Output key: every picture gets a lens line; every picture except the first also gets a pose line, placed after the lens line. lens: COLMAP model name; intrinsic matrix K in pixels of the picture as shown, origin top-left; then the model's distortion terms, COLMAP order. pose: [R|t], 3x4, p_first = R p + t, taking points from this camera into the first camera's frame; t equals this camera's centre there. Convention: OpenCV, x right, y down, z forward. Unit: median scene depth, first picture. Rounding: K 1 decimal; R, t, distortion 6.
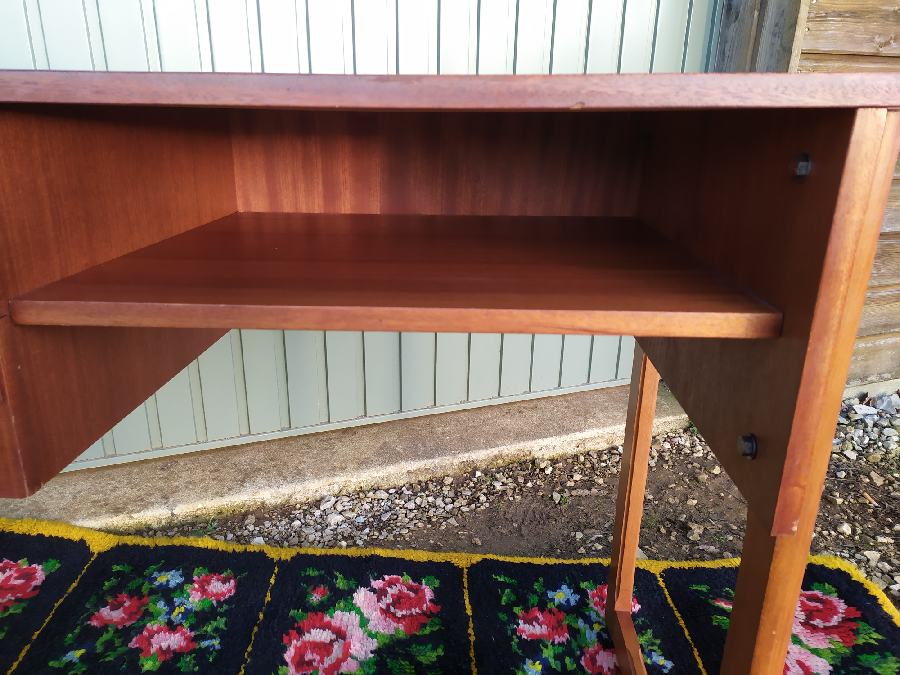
lens RADIAL K [[677.3, 0, 458.2], [0, 677.3, 322.3], [0, 0, 1]] dist [0.020607, -0.030616]
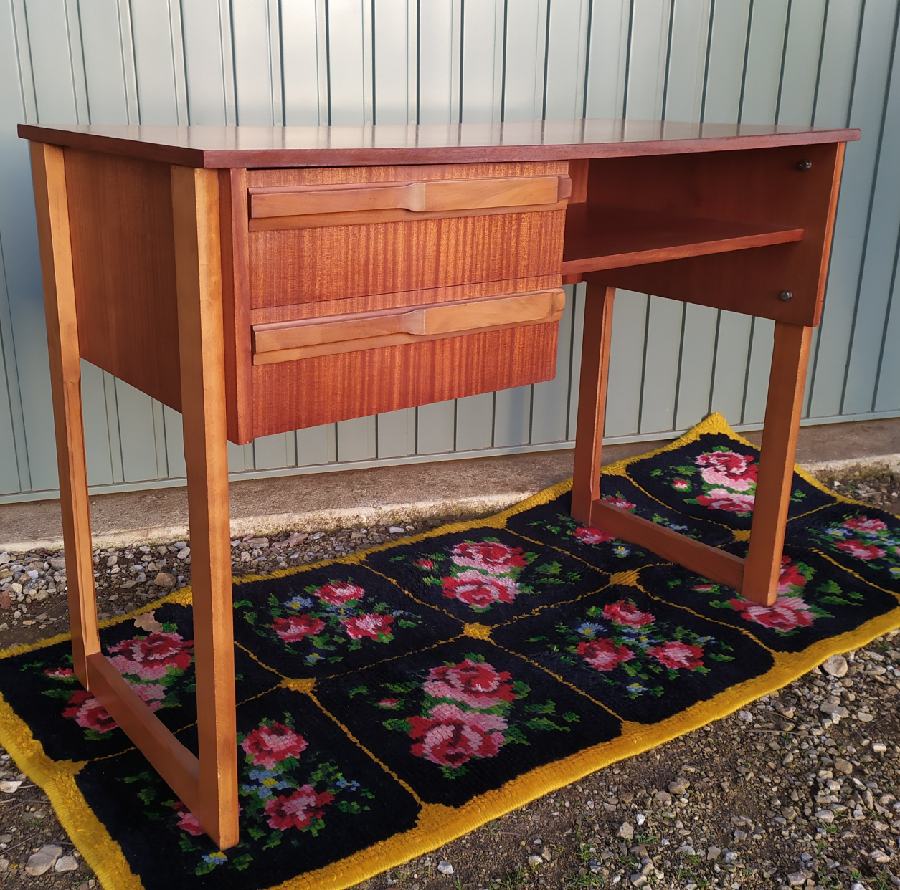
lens RADIAL K [[1061.9, 0, 453.0], [0, 1061.9, 442.9], [0, 0, 1]] dist [-0.004944, 0.000000]
pose [[0.783983, -0.197975, 0.588368, -1.112509], [0.179663, 0.979583, 0.090216, 0.060915], [-0.594216, 0.034980, 0.803545, -0.372656]]
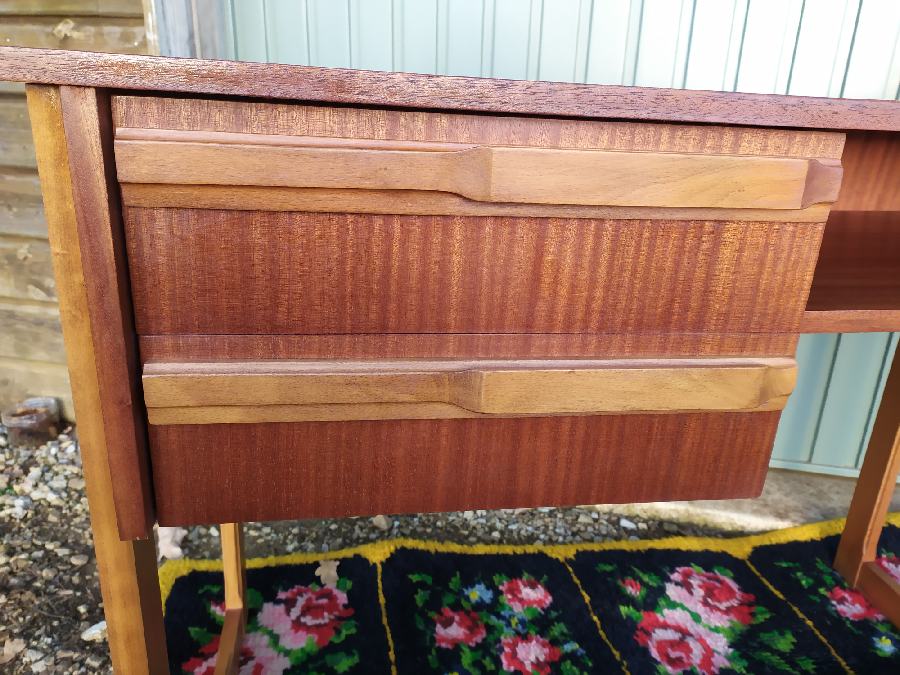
lens RADIAL K [[677.3, 0, 471.7], [0, 677.3, 336.6], [0, 0, 1]] dist [0.020607, -0.030616]
pose [[0.986478, -0.022066, 0.162401, -0.582212], [0.015399, 0.998991, 0.042198, -0.011775], [-0.163169, -0.039126, 0.985822, 0.088474]]
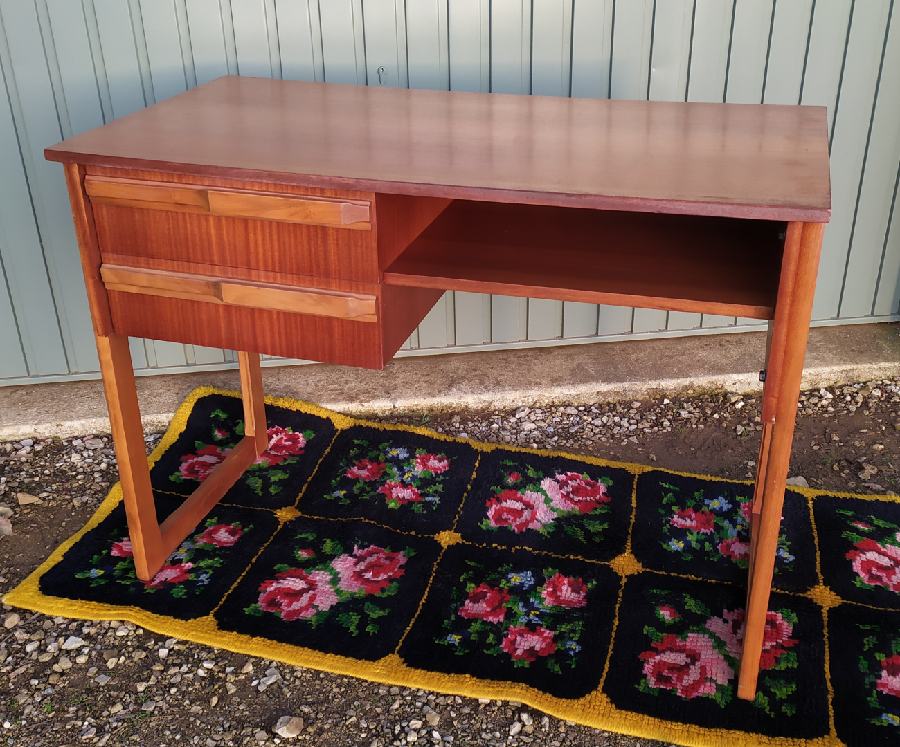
lens RADIAL K [[1046.3, 0, 485.8], [0, 1046.3, 383.8], [0, 0, 1]] dist [0.221907, 0.000000]
pose [[0.973356, 0.090335, -0.210756, 0.132906], [-0.049676, 0.980373, 0.190792, -0.129628], [0.223854, -0.175239, 0.958739, -0.811408]]
